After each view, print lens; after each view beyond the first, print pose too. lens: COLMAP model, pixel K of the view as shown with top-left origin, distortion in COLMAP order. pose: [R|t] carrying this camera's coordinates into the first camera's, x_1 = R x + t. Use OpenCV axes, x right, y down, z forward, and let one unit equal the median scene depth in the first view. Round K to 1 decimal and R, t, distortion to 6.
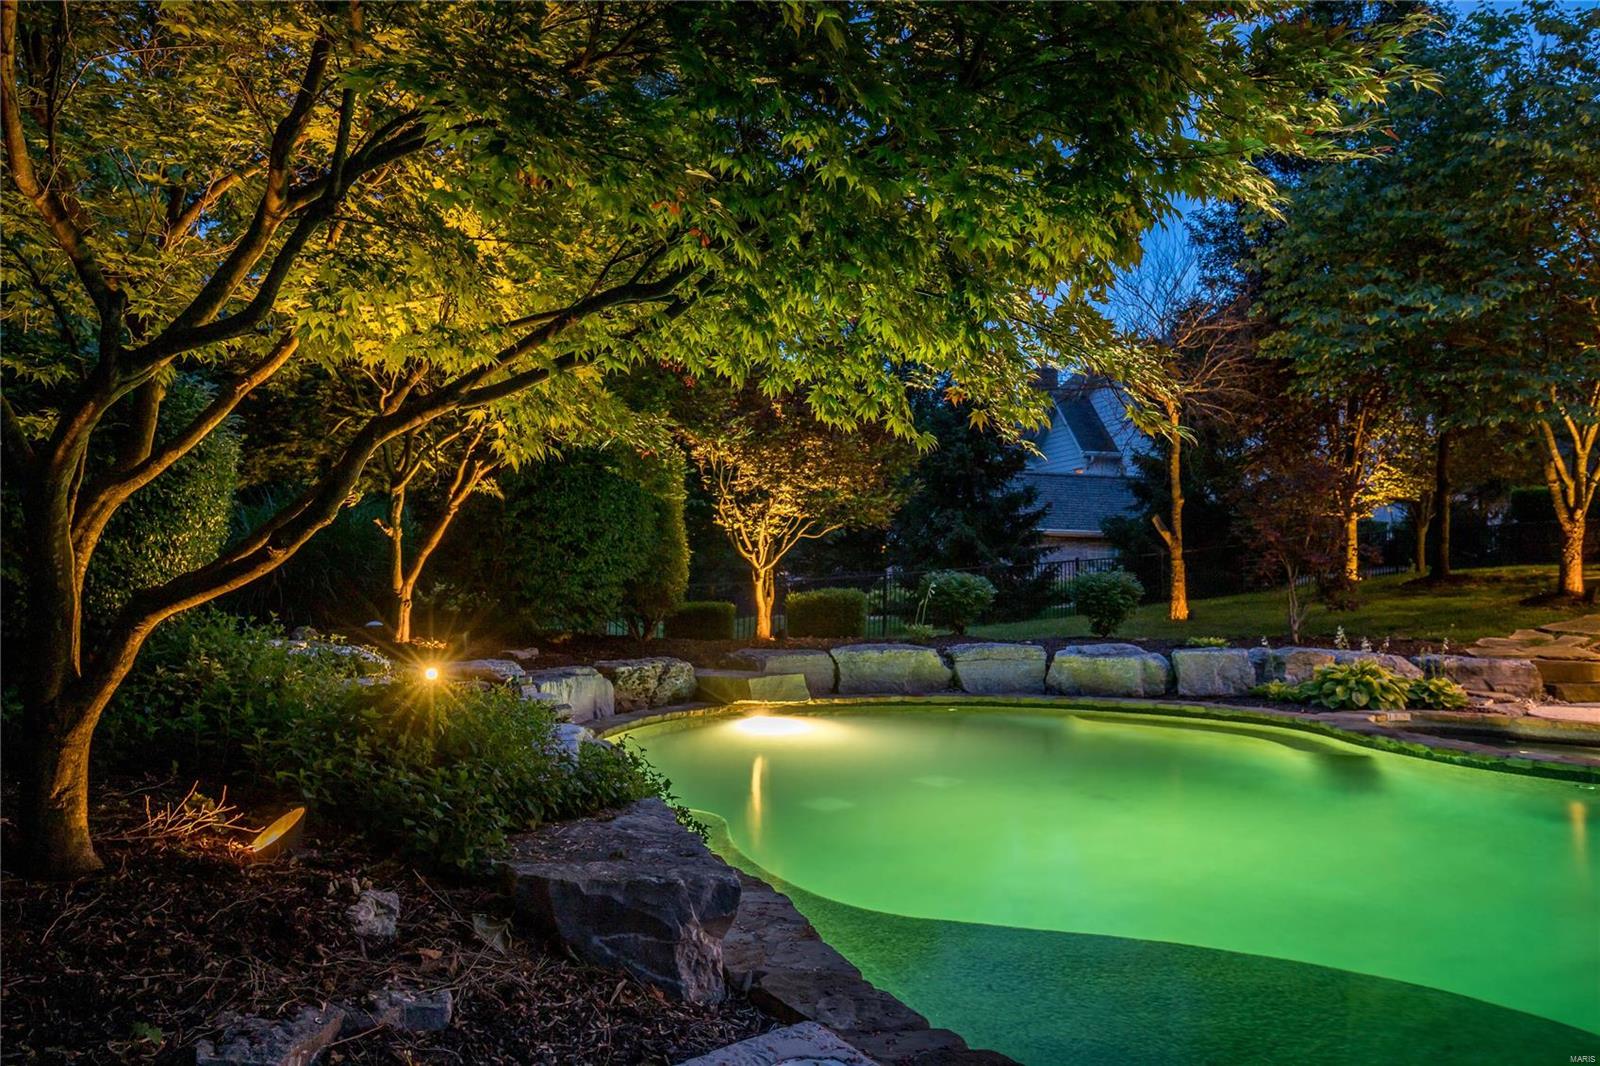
lens RADIAL K [[1278.9, 0, 800.9], [0, 1278.9, 540.8], [0, 0, 1]] dist [0.024883, 0.002796]
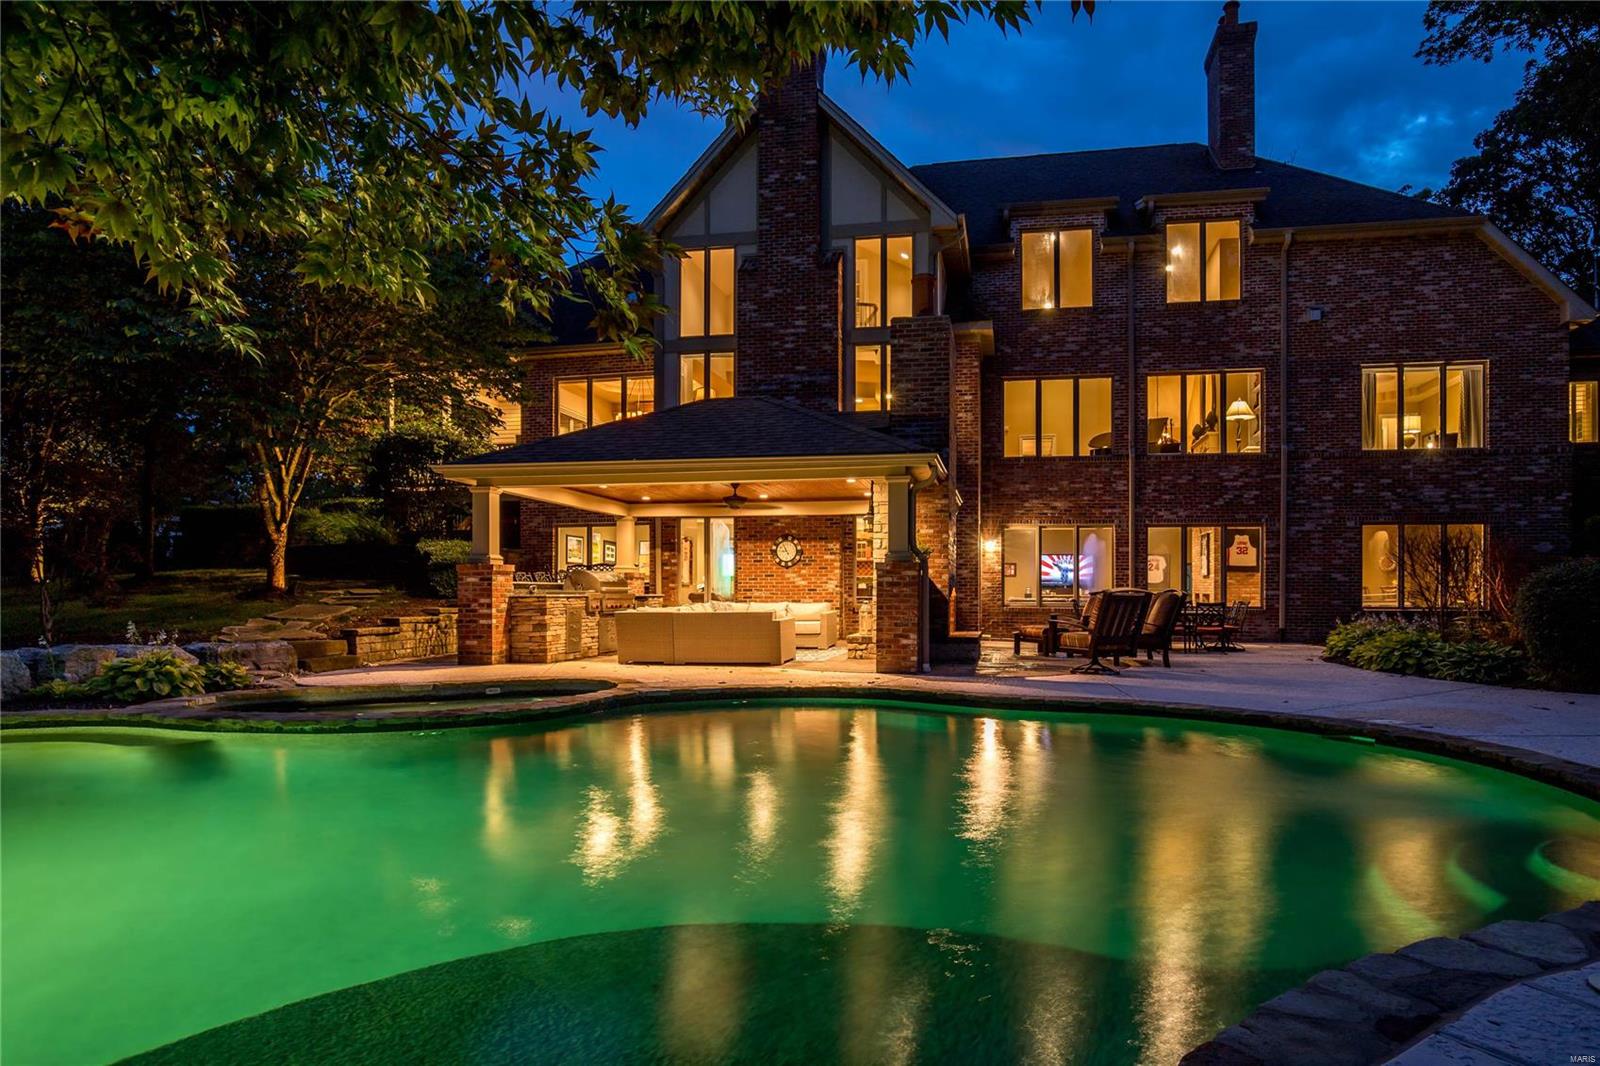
lens RADIAL K [[917.7, 0, 864.7], [0, 917.7, 581.7], [0, 0, 1]] dist [-0.004188, -0.003560]
pose [[0.355812, -0.007201, 0.934530, -0.053483], [-0.017531, 0.999743, 0.014378, 0.014505], [-0.934393, -0.021499, 0.355594, 0.190570]]
